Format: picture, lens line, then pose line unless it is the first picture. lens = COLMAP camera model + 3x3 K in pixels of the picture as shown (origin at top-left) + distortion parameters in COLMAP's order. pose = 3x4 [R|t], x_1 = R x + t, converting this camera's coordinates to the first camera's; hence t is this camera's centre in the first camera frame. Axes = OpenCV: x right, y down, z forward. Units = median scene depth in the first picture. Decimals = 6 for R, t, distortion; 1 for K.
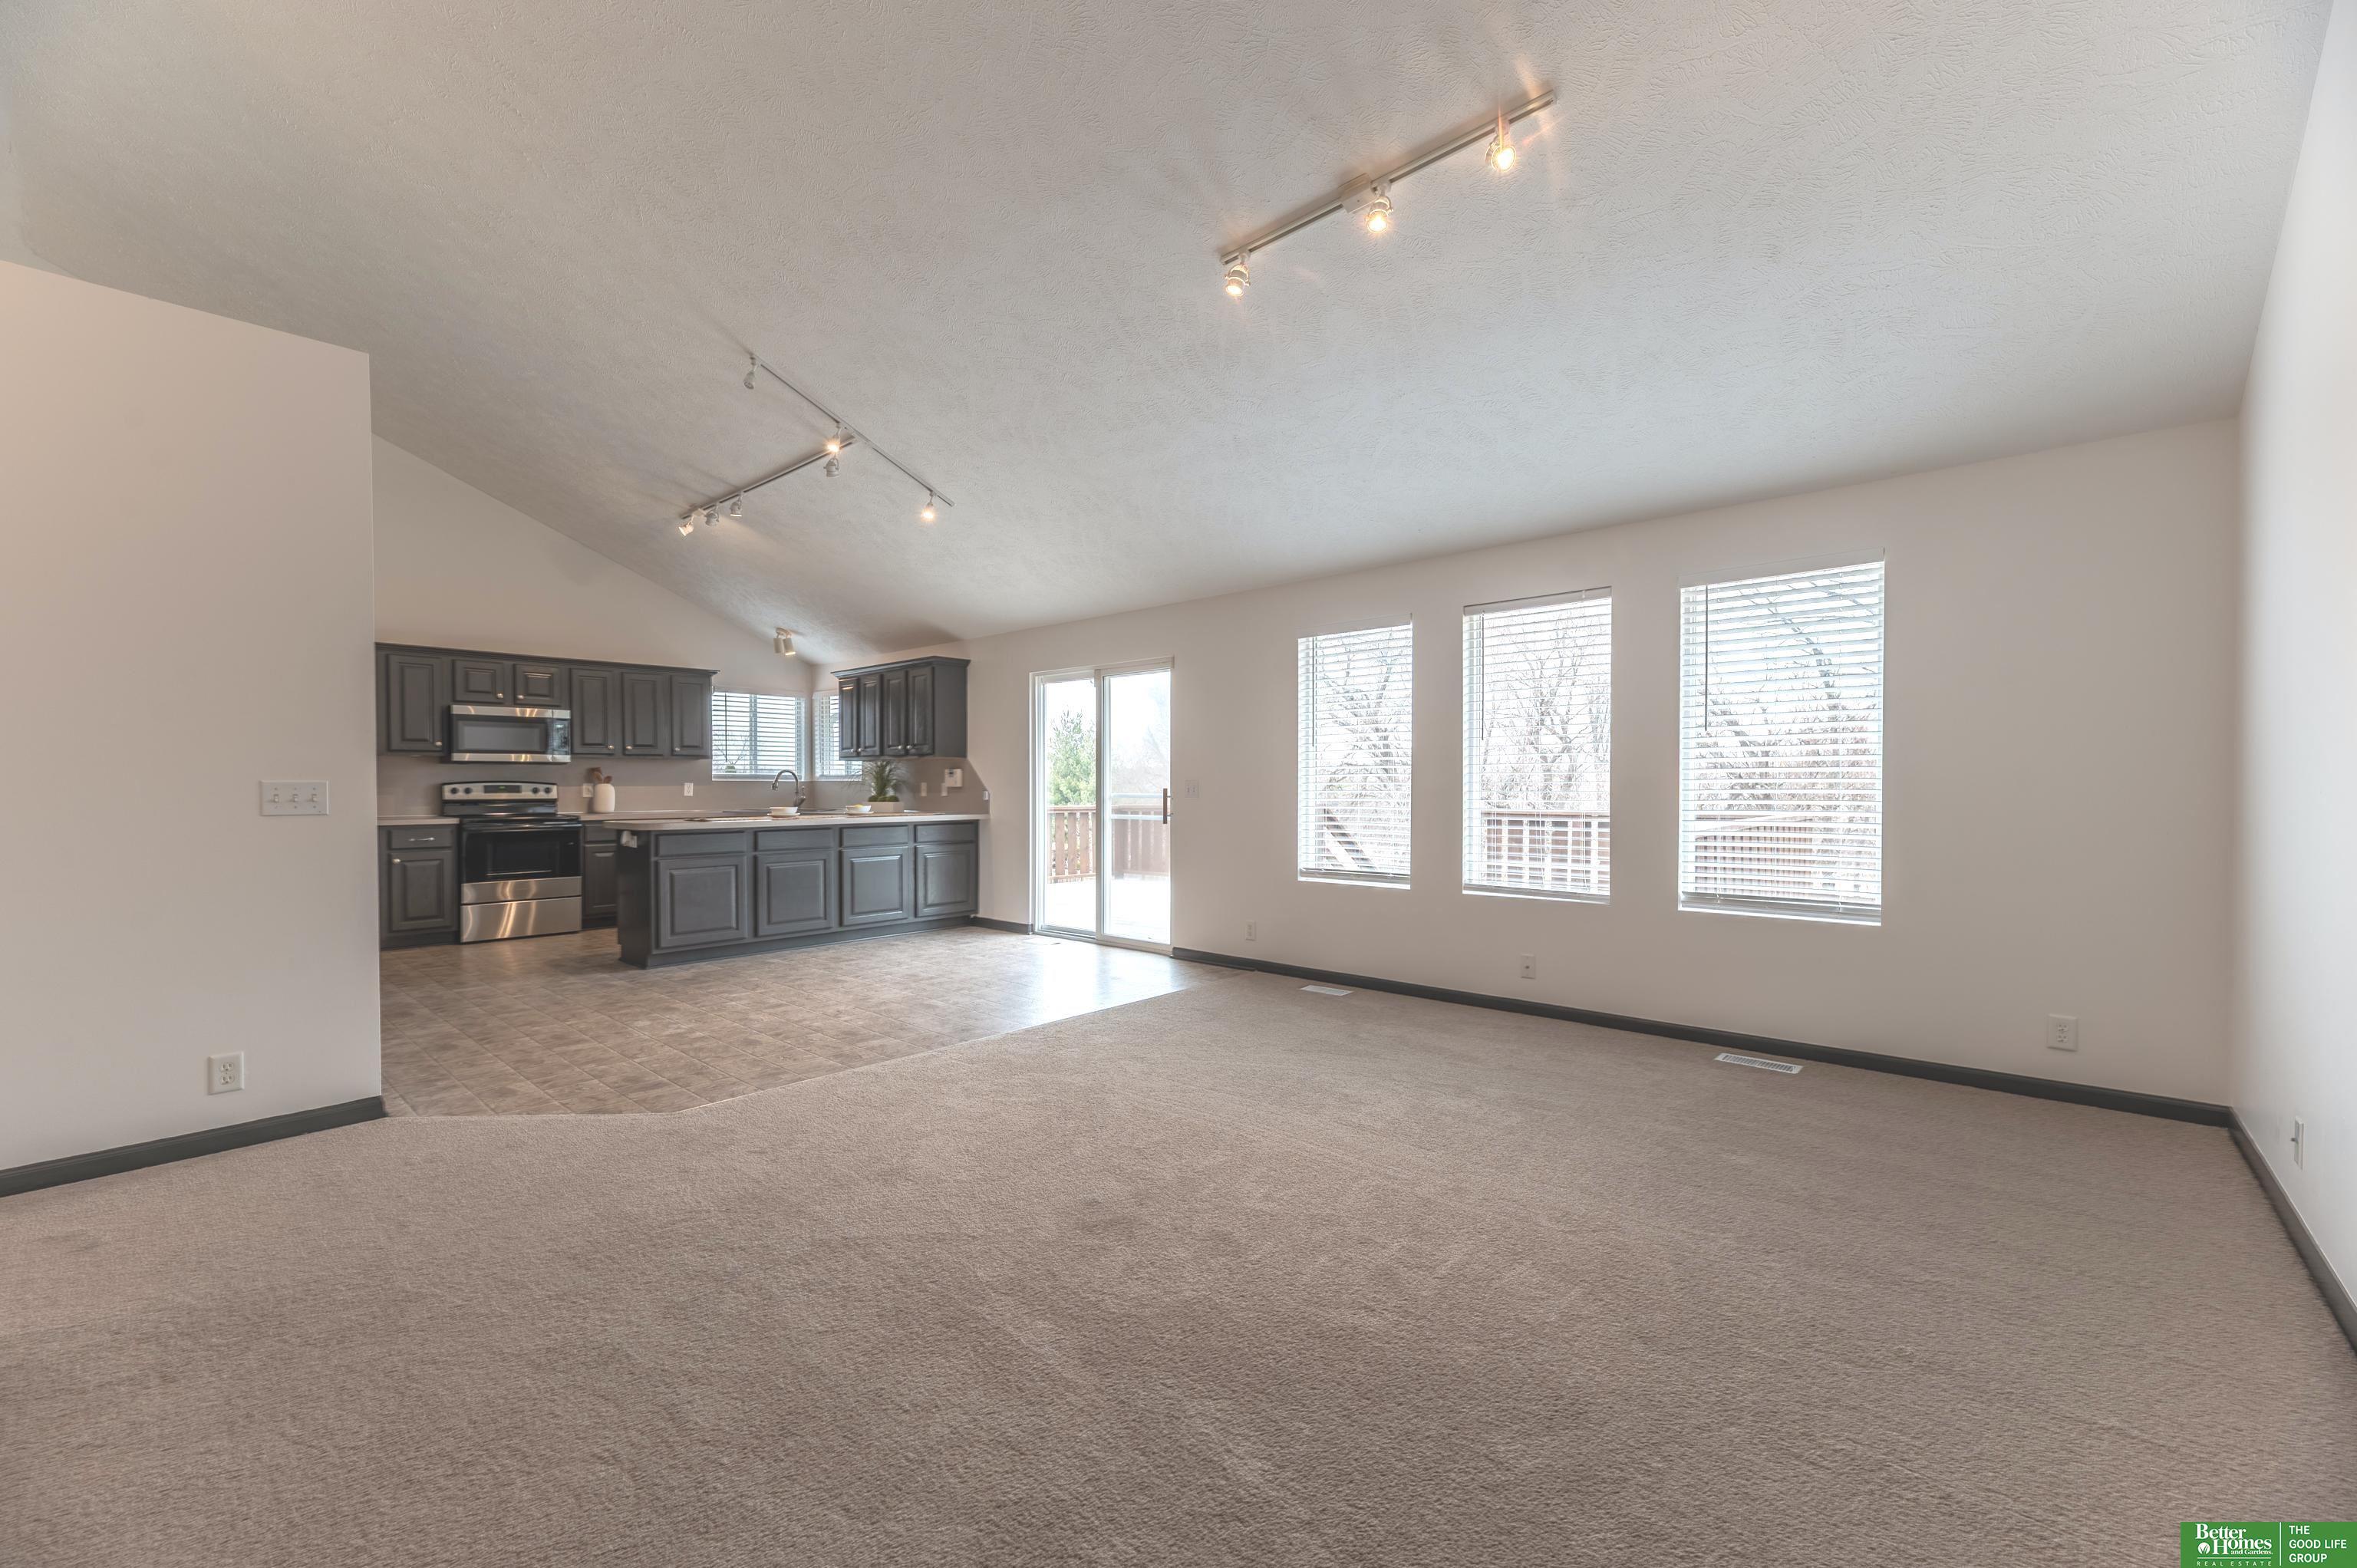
lens RADIAL K [[945.1, 0, 1182.3], [0, 945.1, 797.0], [0, 0, 1]] dist [0.002049, 0.000470]
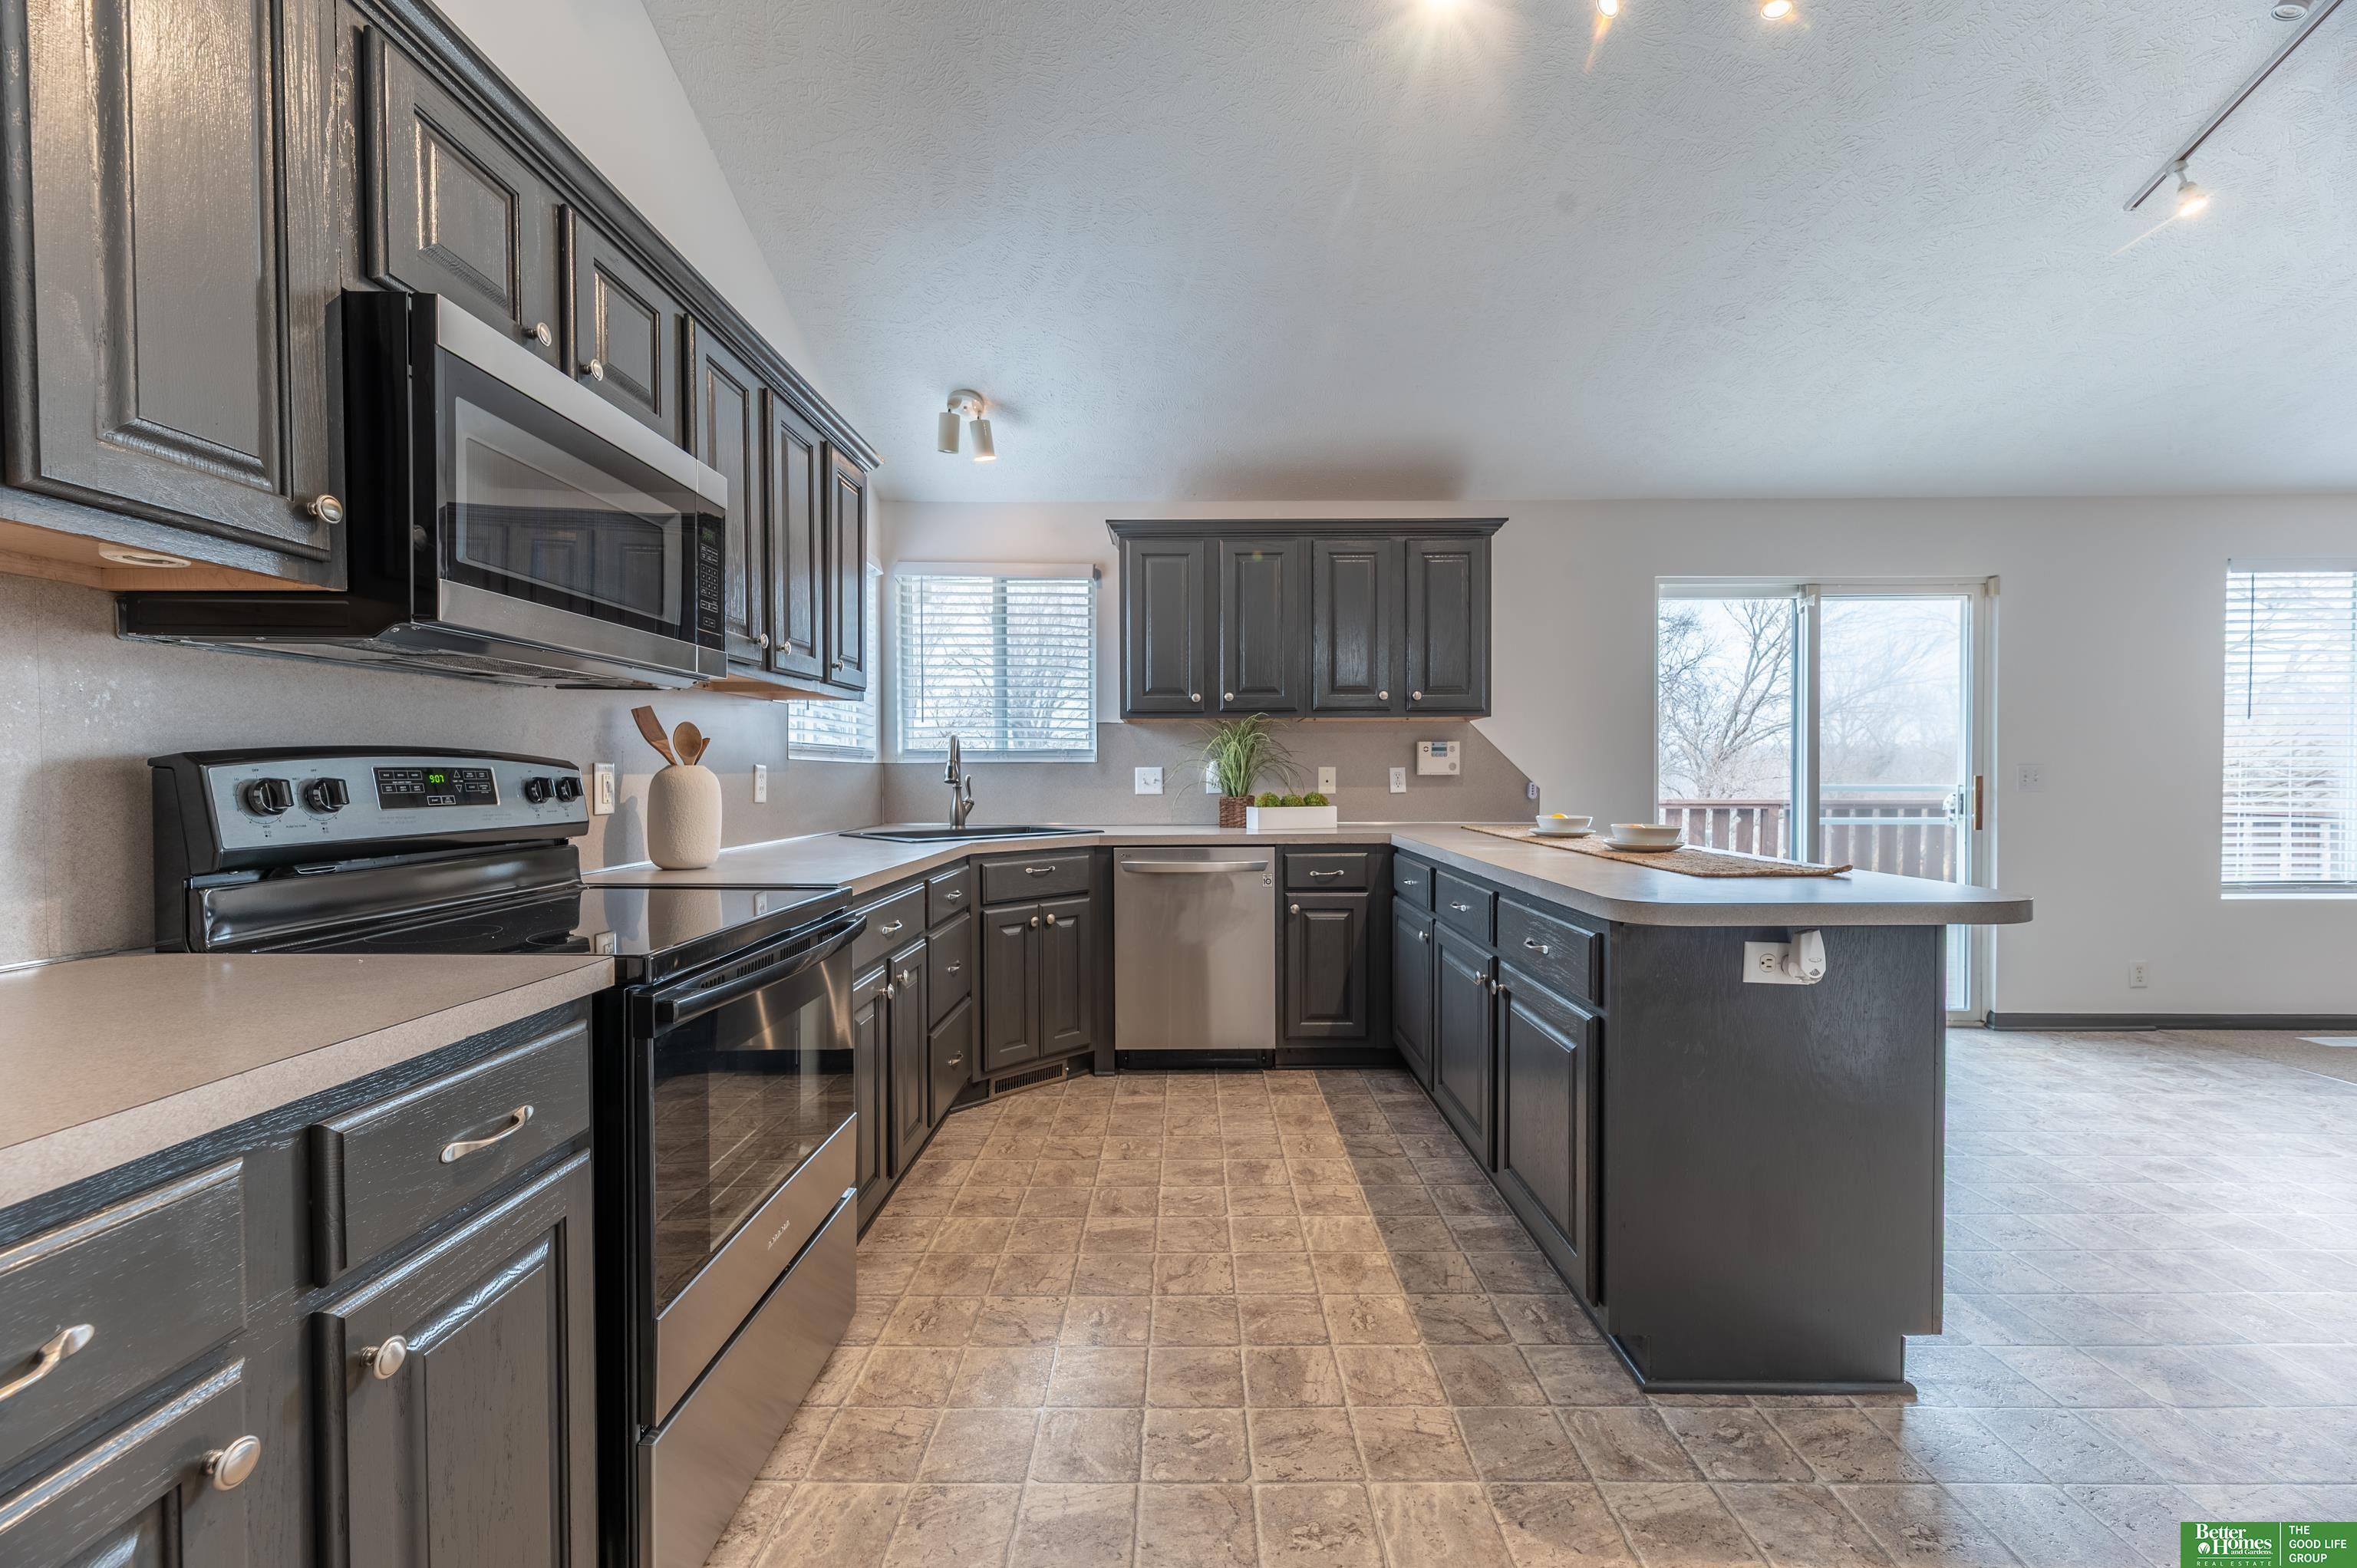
lens RADIAL K [[945.1, 0, 1182.5], [0, 945.1, 794.3], [0, 0, 1]] dist [0.002049, 0.000470]
pose [[0.751461, -0.014327, 0.659622, -0.805158], [0.009363, 0.999895, 0.011050, -0.008142], [-0.659711, -0.002128, 0.751516, 0.804710]]
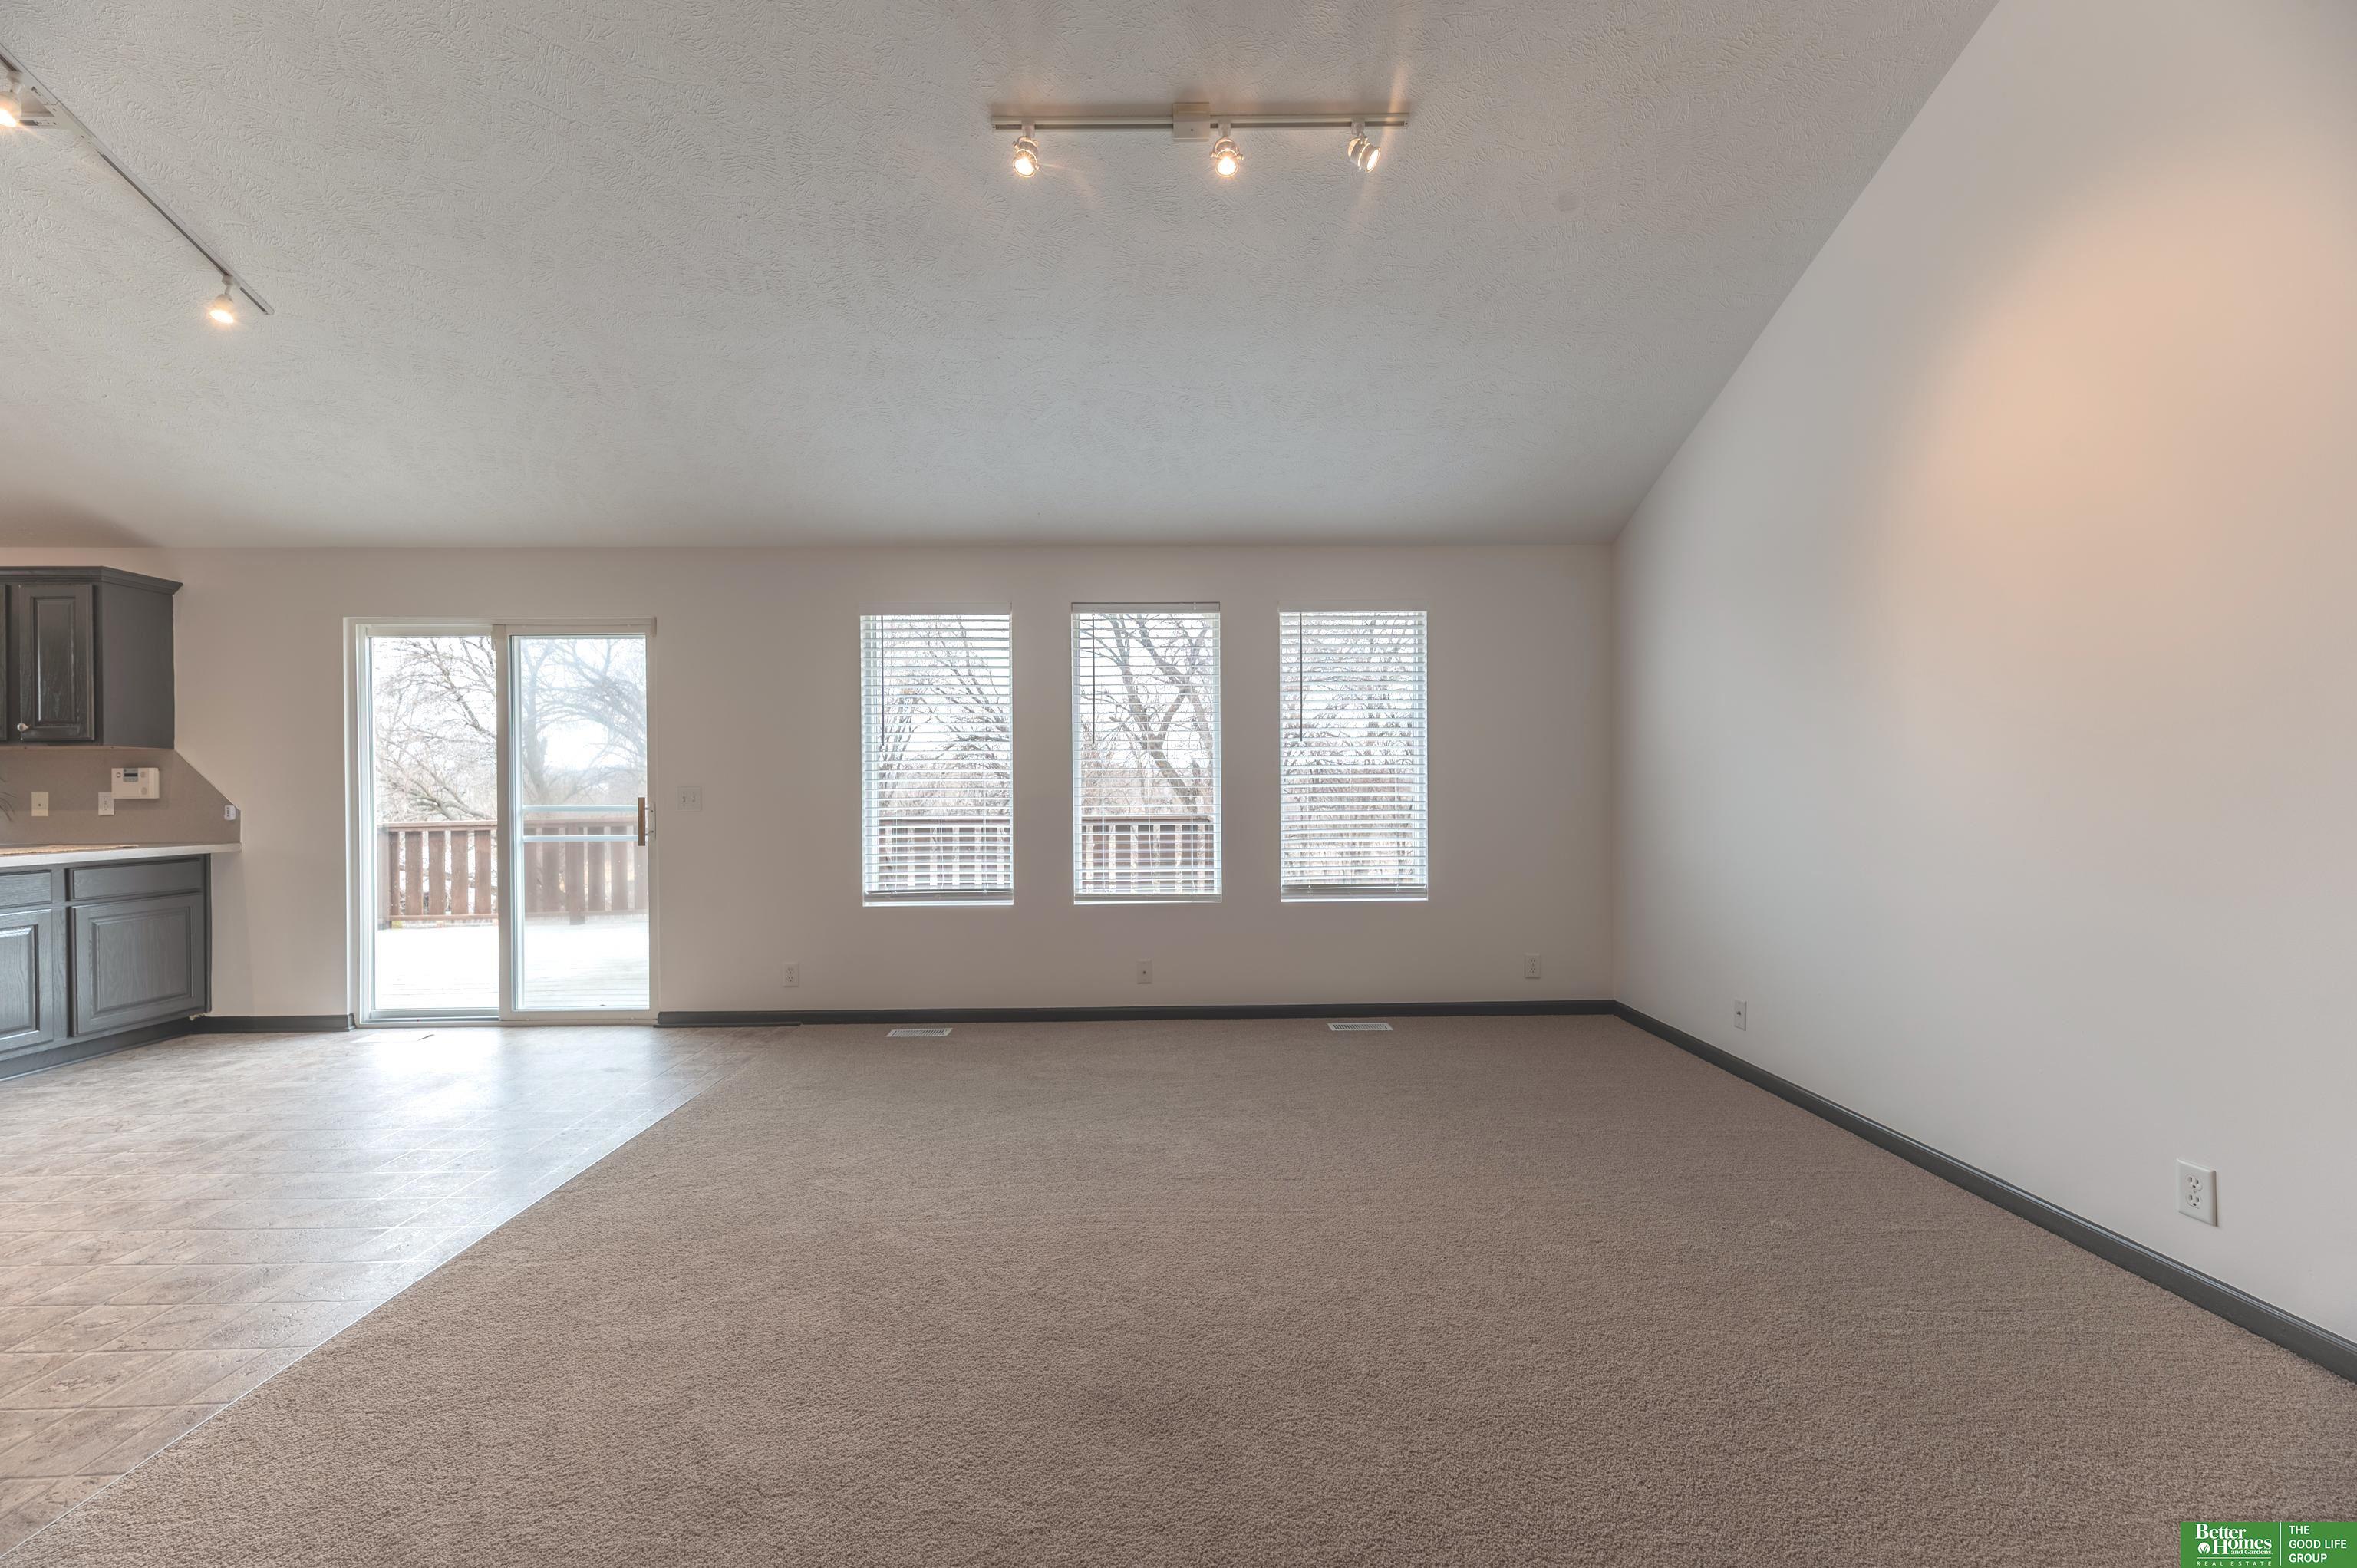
lens RADIAL K [[945.1, 0, 1175.7], [0, 945.1, 793.5], [0, 0, 1]] dist [0.002049, 0.000470]
pose [[0.732248, -0.005441, 0.681016, -0.198089], [0.014113, 0.999875, -0.007185, -0.000878], [-0.680891, 0.014872, 0.732233, 0.169622]]
